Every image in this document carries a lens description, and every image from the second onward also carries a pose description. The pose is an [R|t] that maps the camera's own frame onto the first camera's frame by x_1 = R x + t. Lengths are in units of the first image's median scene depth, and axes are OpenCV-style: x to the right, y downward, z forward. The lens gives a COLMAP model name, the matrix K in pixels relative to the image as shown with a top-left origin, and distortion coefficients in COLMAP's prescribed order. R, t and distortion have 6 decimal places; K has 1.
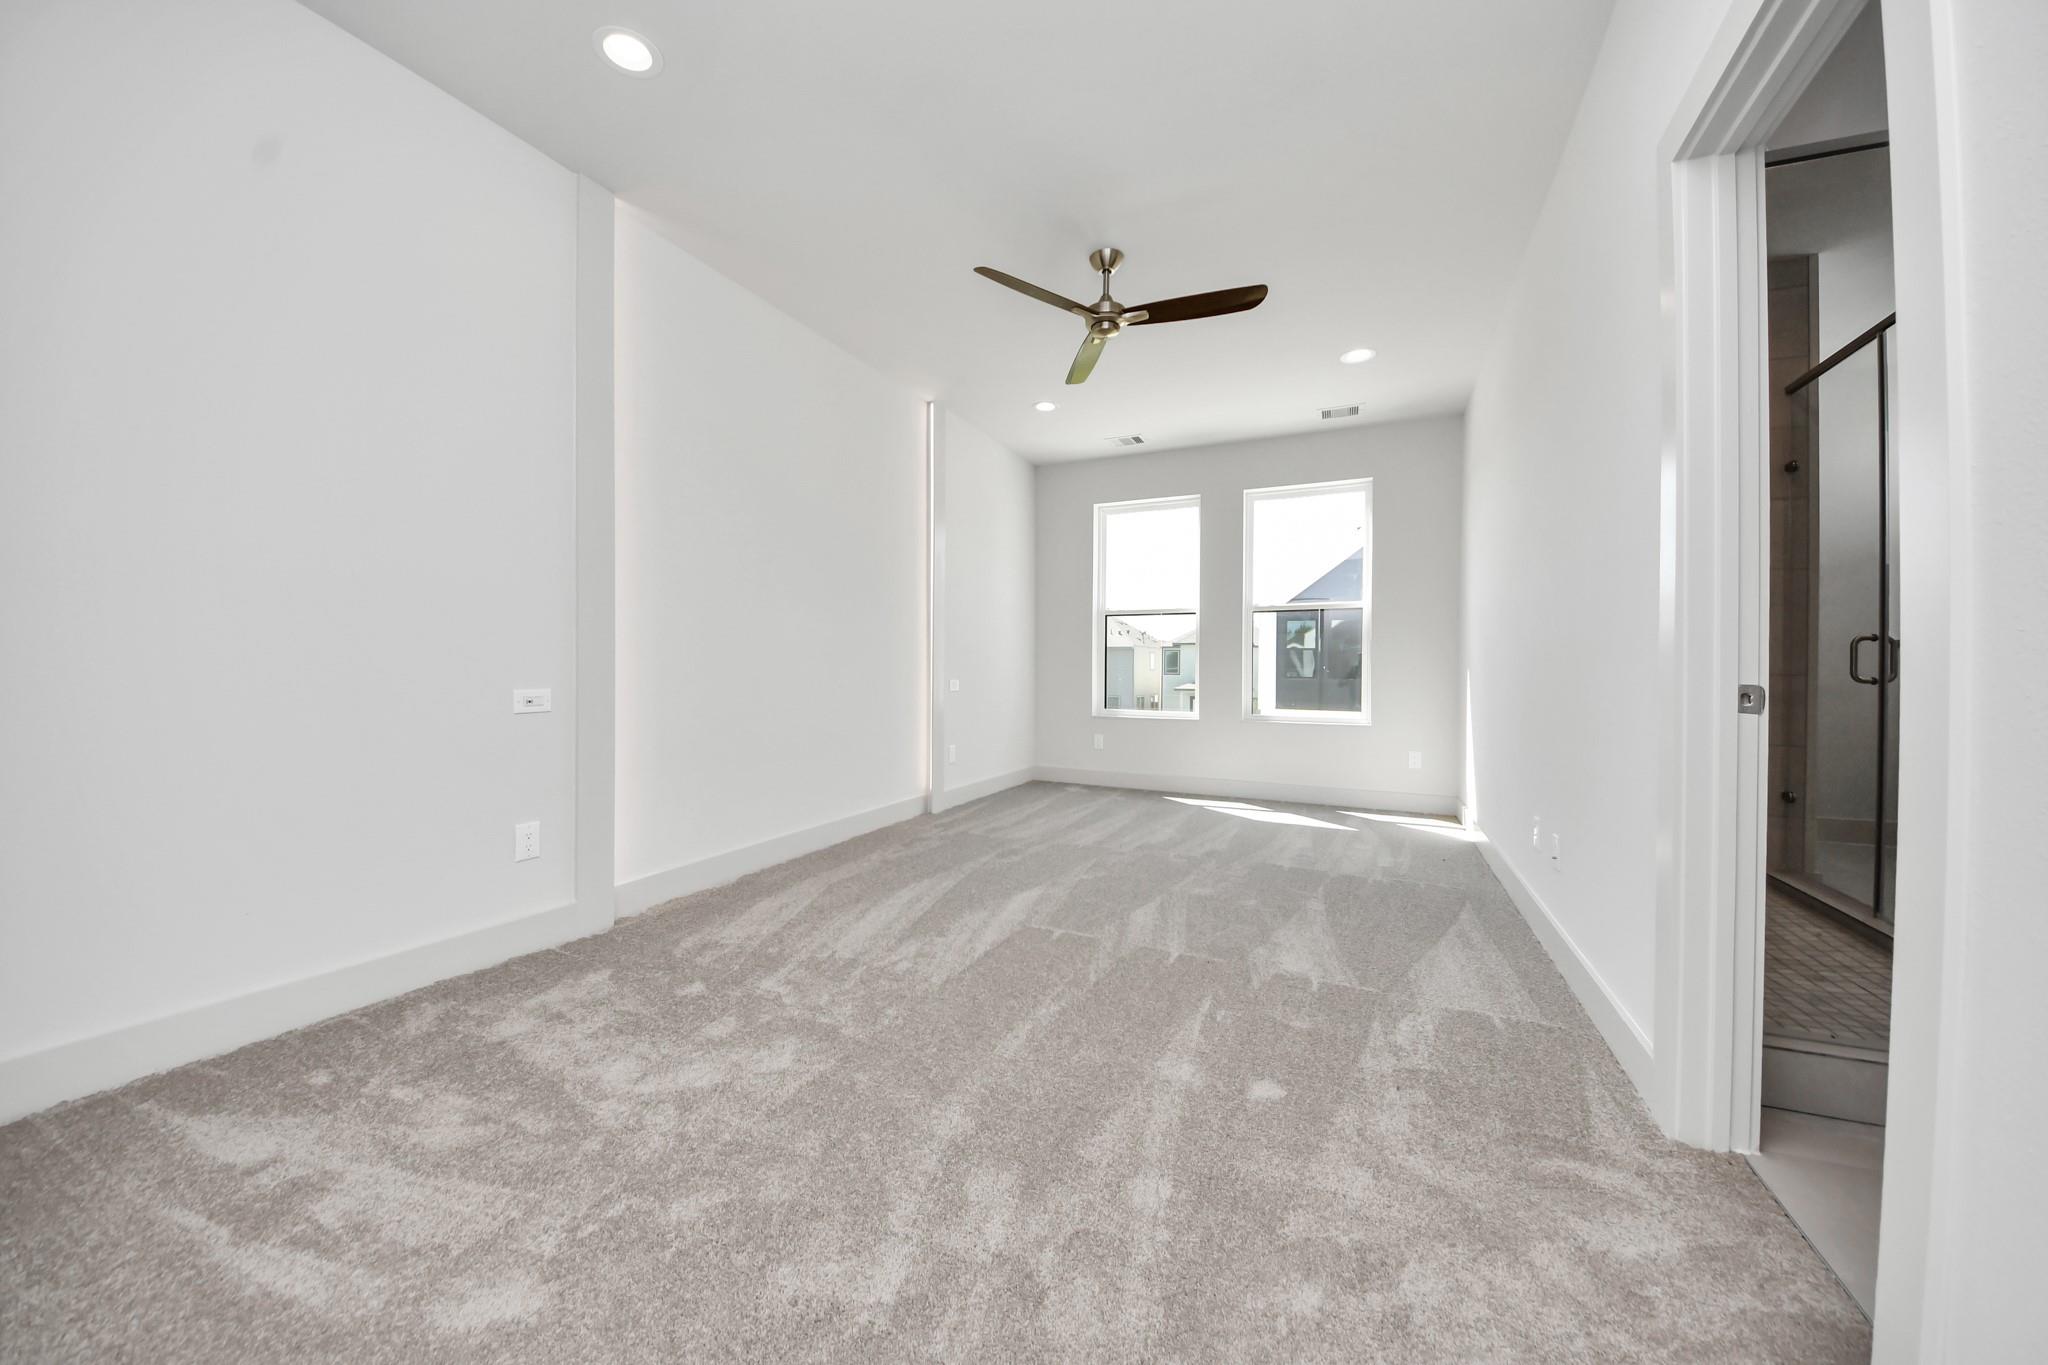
lens RADIAL K [[745.2, 0, 1024.0], [0, 745.2, 682.5], [0, 0, 1]] dist [0.023101, -0.017346]
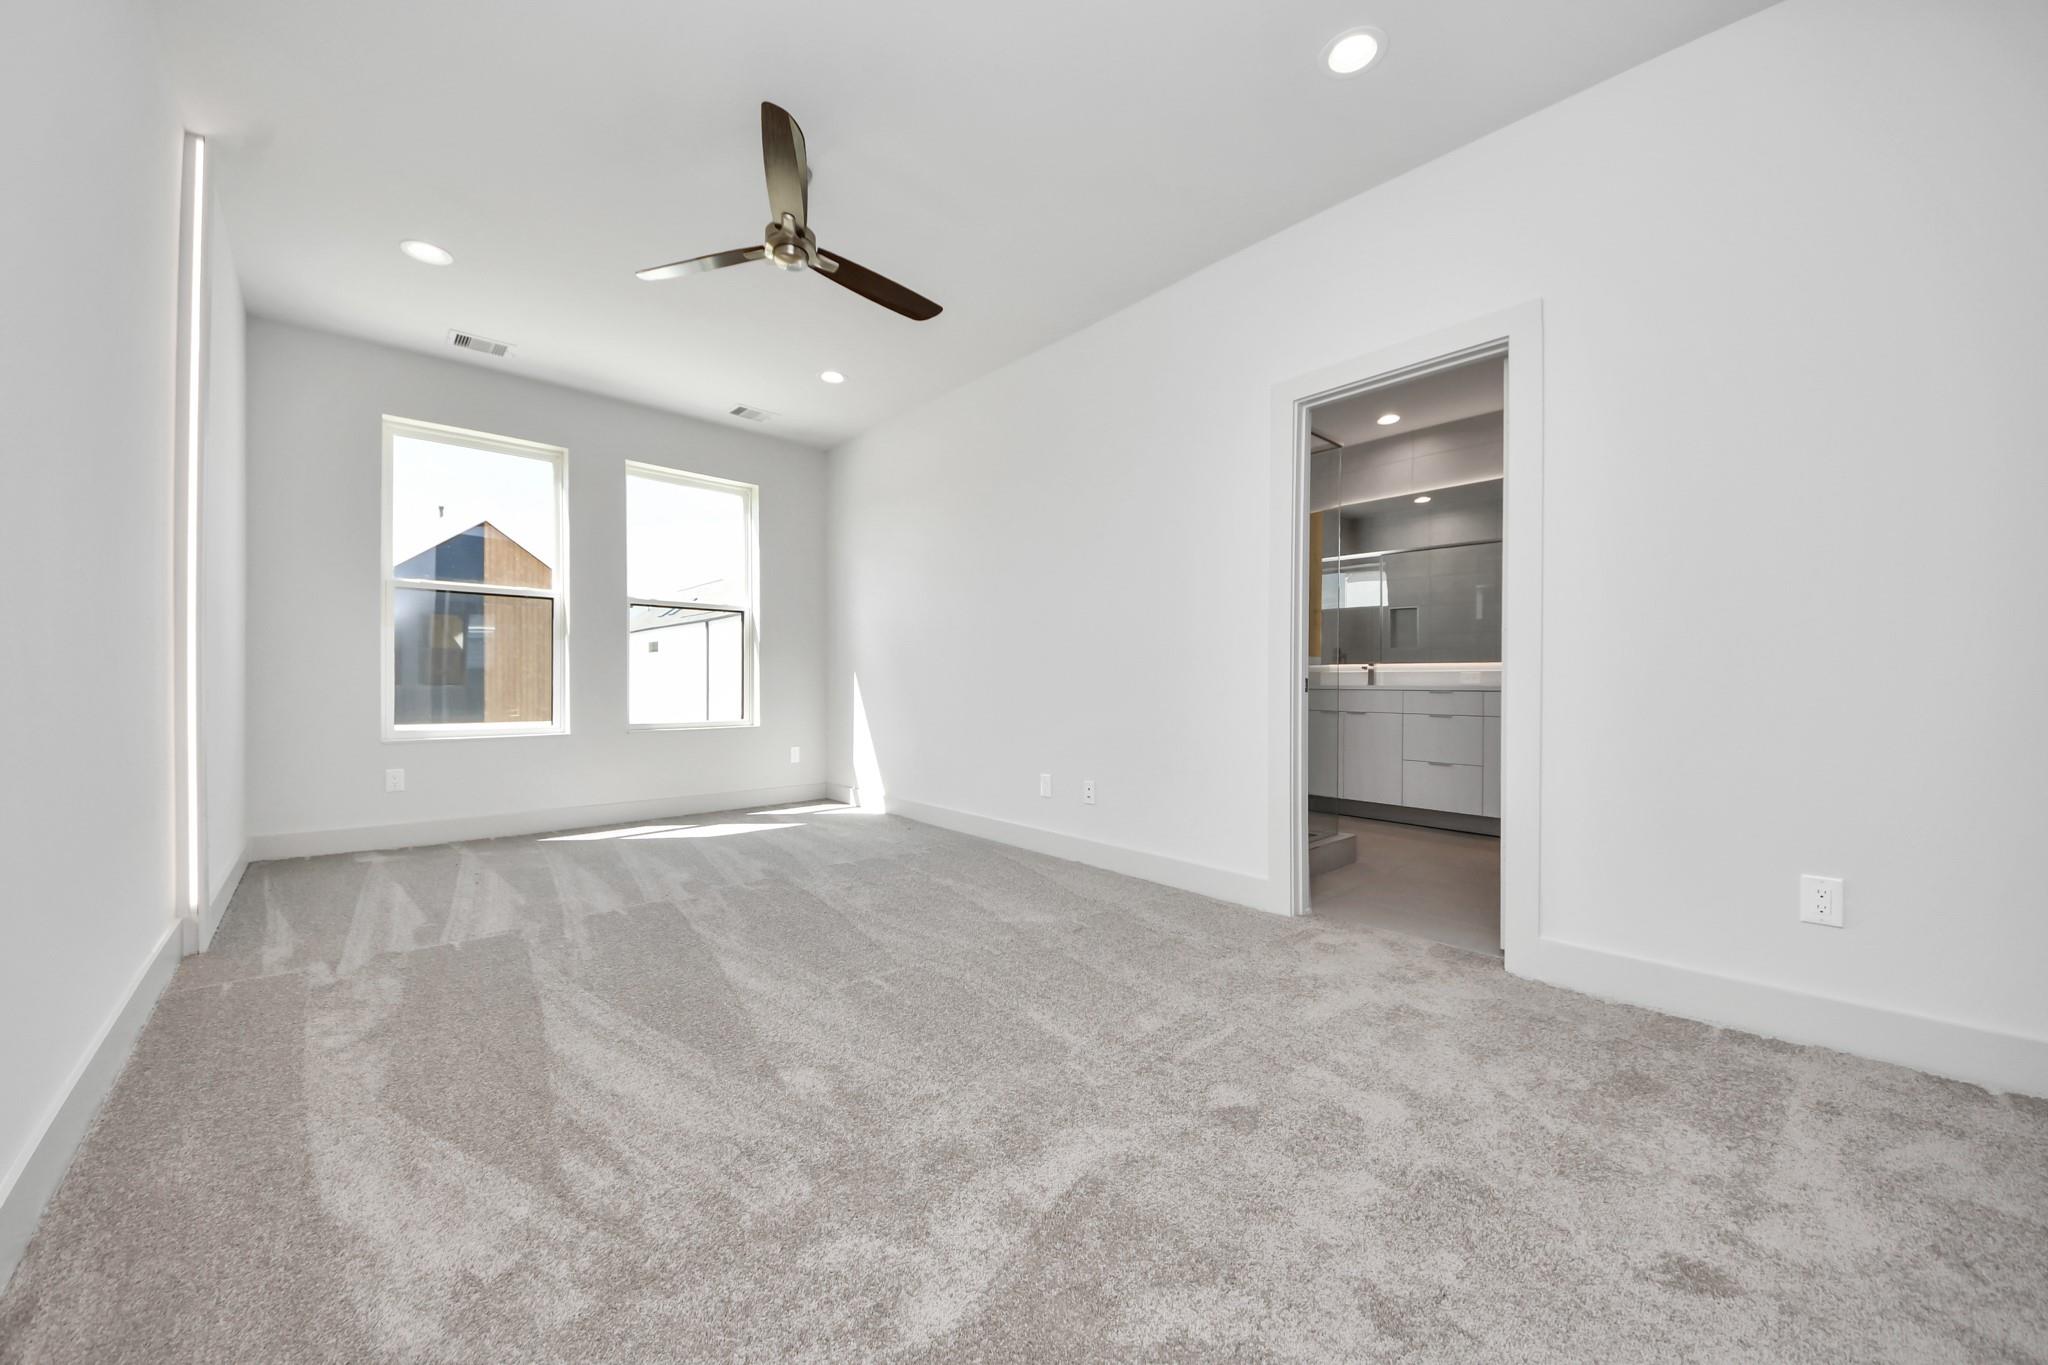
lens RADIAL K [[745.2, 0, 1024.0], [0, 745.2, 682.5], [0, 0, 1]] dist [0.023101, -0.017346]
pose [[0.377634, -0.004465, 0.925944, -0.440157], [0.013654, 0.999906, -0.000747, 0.004003], [-0.925854, 0.012925, 0.377660, 0.350786]]
